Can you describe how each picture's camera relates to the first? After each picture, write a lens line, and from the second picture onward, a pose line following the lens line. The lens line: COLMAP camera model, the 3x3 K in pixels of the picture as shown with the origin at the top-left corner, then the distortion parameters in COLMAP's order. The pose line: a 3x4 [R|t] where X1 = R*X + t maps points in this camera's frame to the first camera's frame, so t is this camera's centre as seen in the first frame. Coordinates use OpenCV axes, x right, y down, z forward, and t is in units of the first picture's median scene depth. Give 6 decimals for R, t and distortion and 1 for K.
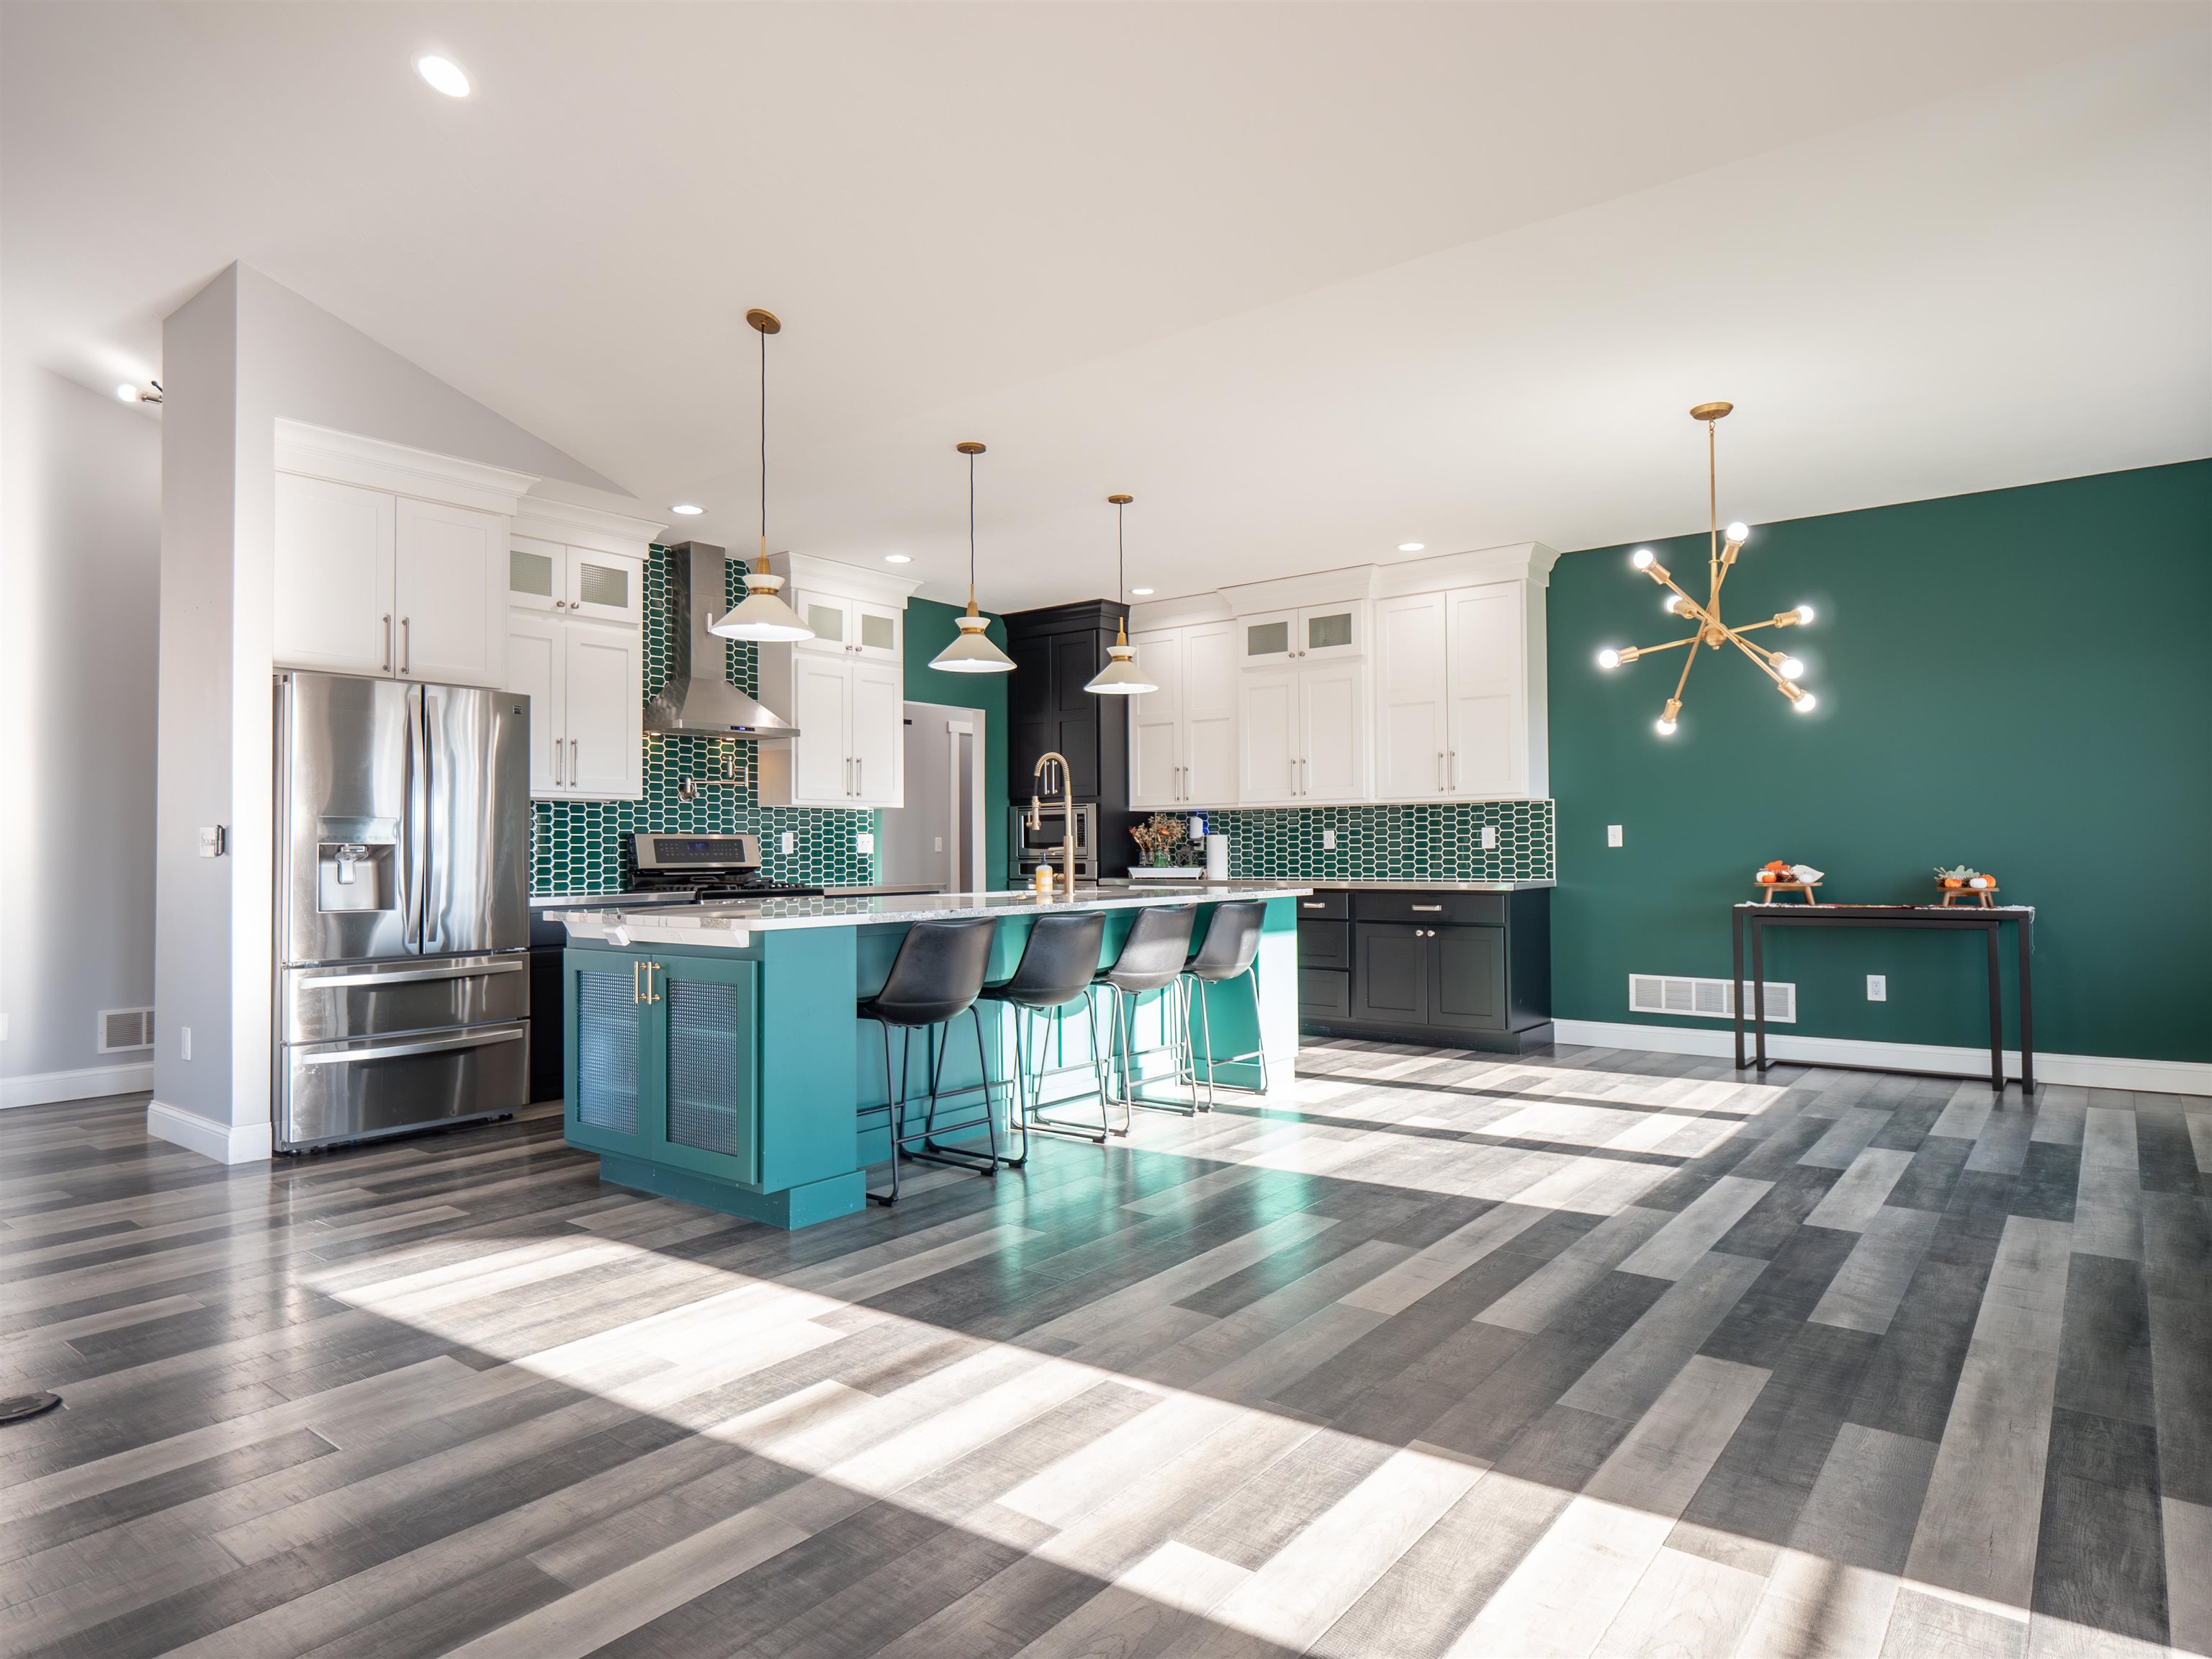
lens RADIAL K [[1292.8, 0, 1118.4], [0, 1292.8, 827.2], [0, 0, 1]] dist [-0.002186, -0.001590]
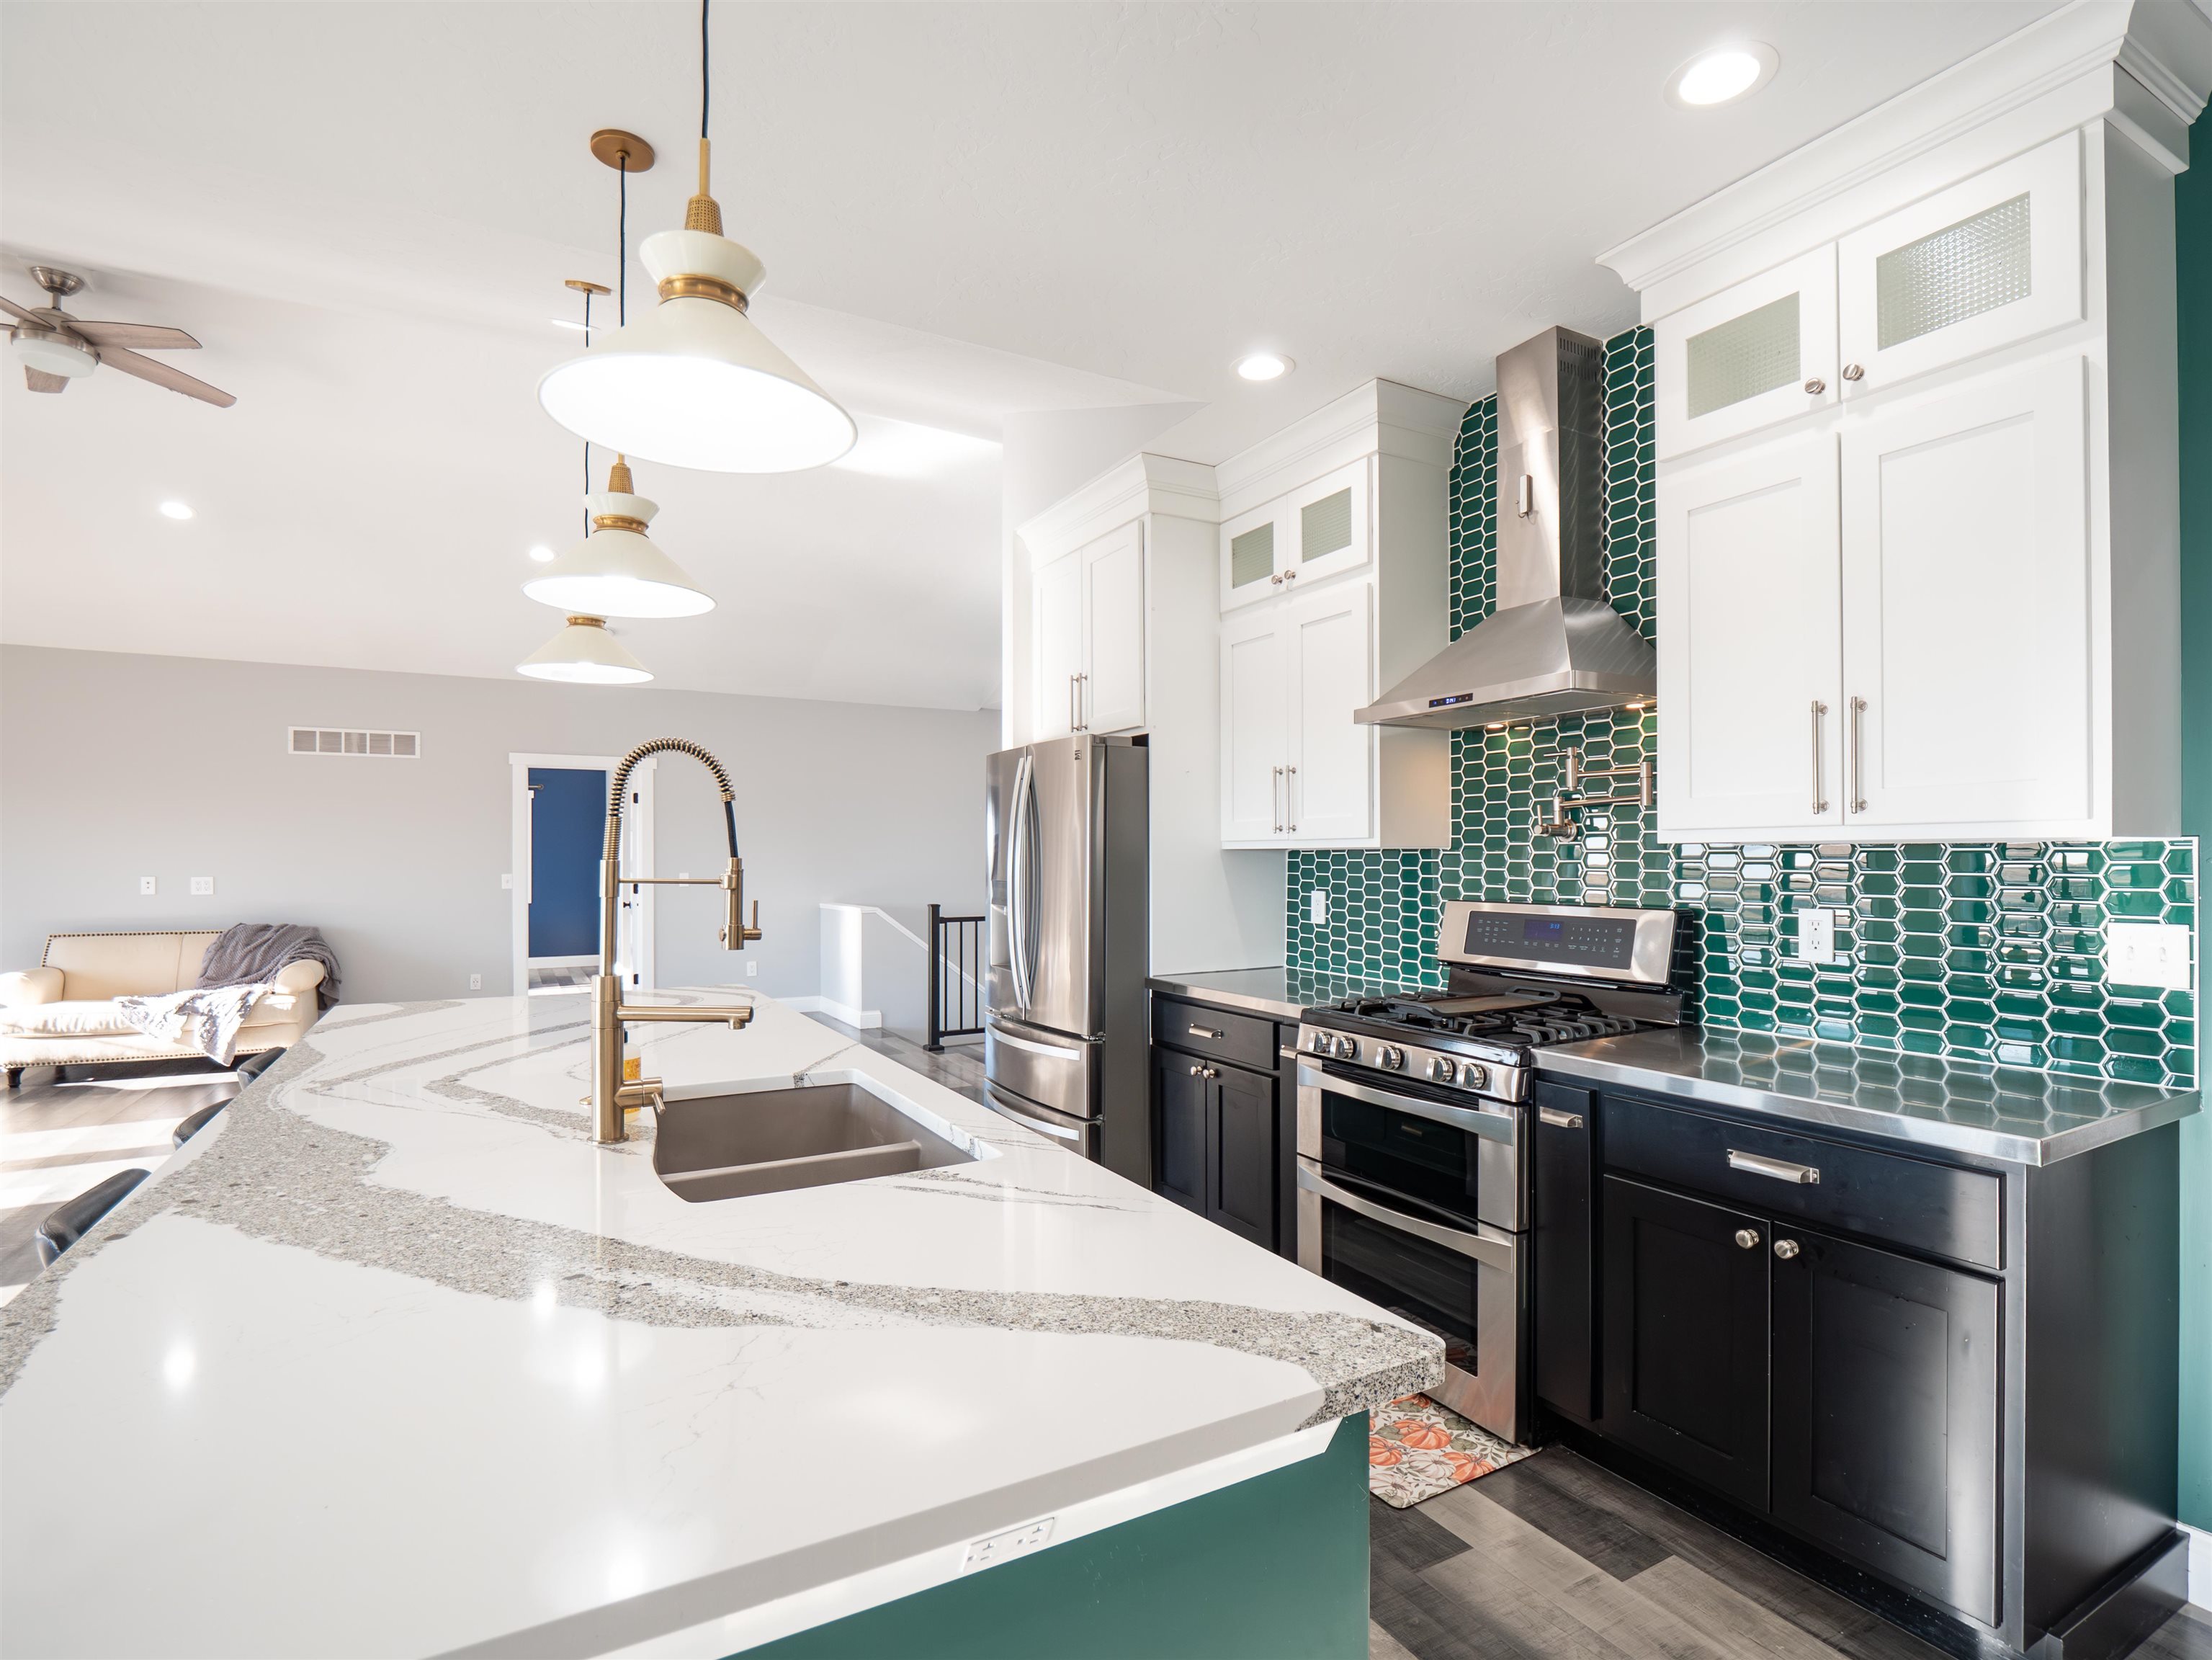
lens RADIAL K [[1102.8, 0, 1087.9], [0, 1102.8, 842.8], [0, 0, 1]] dist [-0.004608, -0.001316]
pose [[-0.406845, -0.002565, -0.913494, 0.165462], [0.022999, 0.999650, -0.013050, -0.019710], [0.913208, -0.026319, -0.406643, 1.100283]]
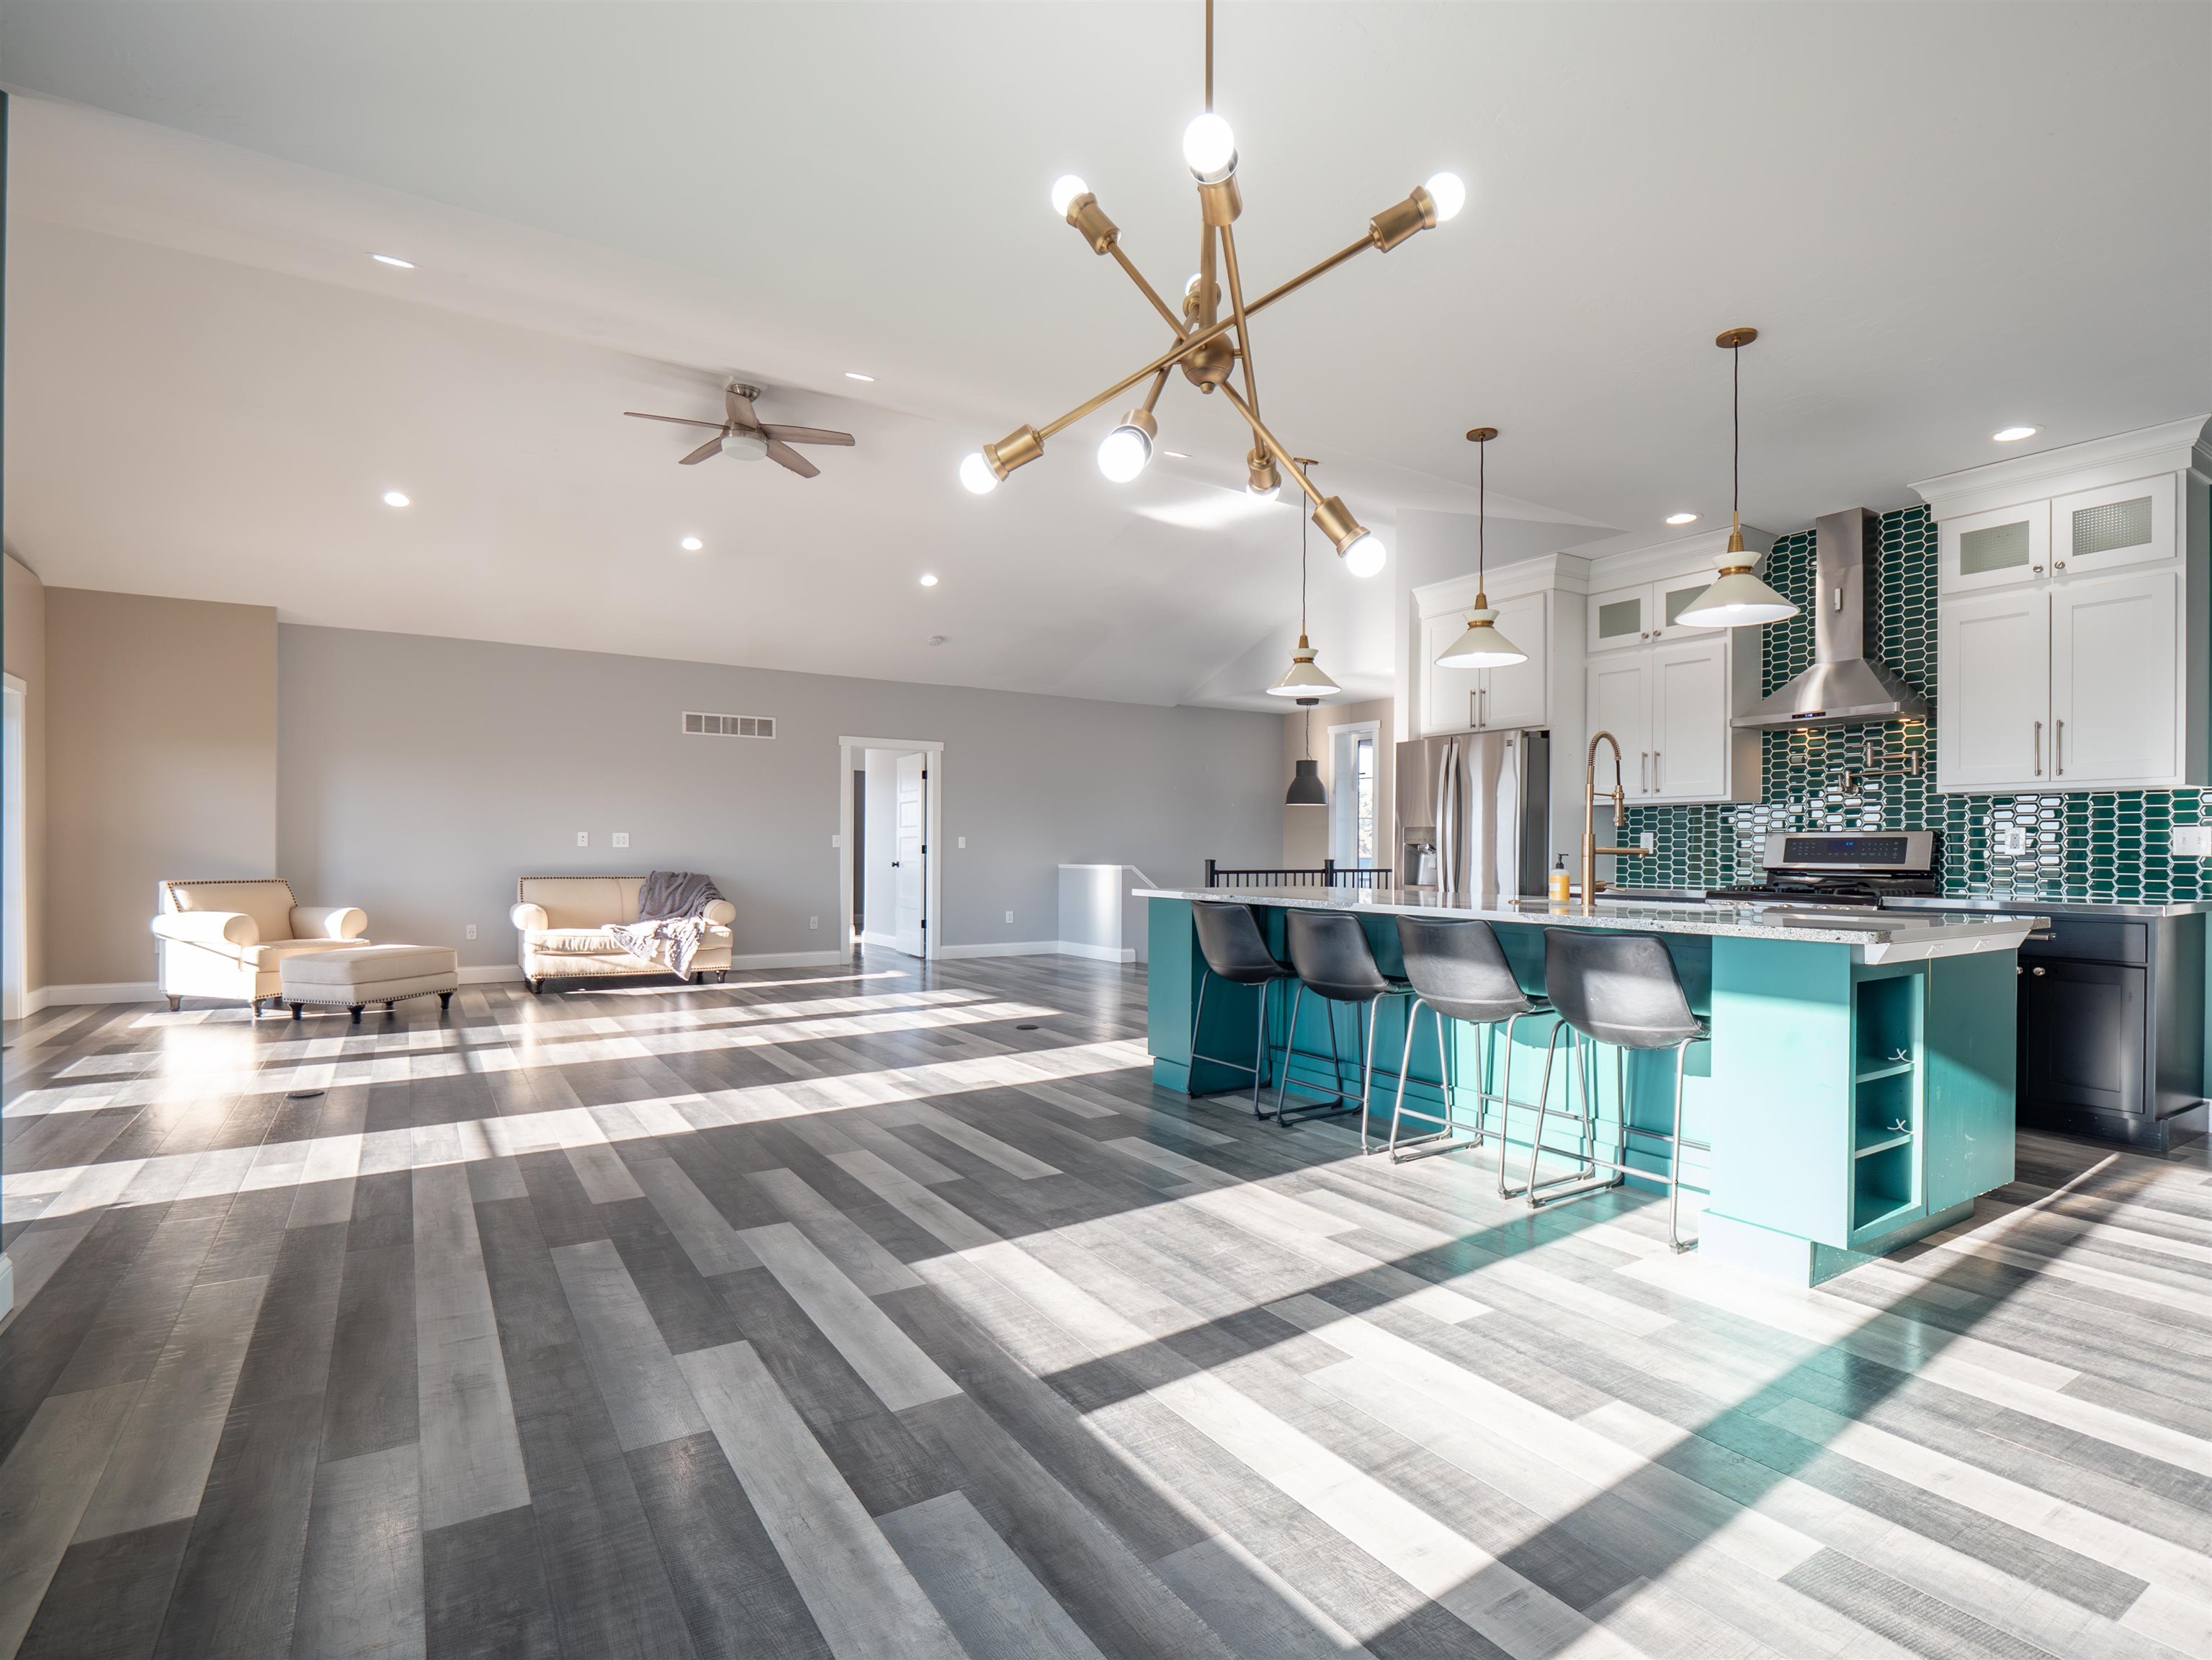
lens RADIAL K [[1106.7, 0, 1106.0], [0, 1106.7, 830.0], [0, 0, 1]] dist [0.002428, -0.015074]
pose [[-0.341011, -0.010649, -0.939999, 0.634335], [0.014883, 0.999749, -0.016725, 0.010140], [0.939942, -0.019694, -0.340767, 0.841930]]
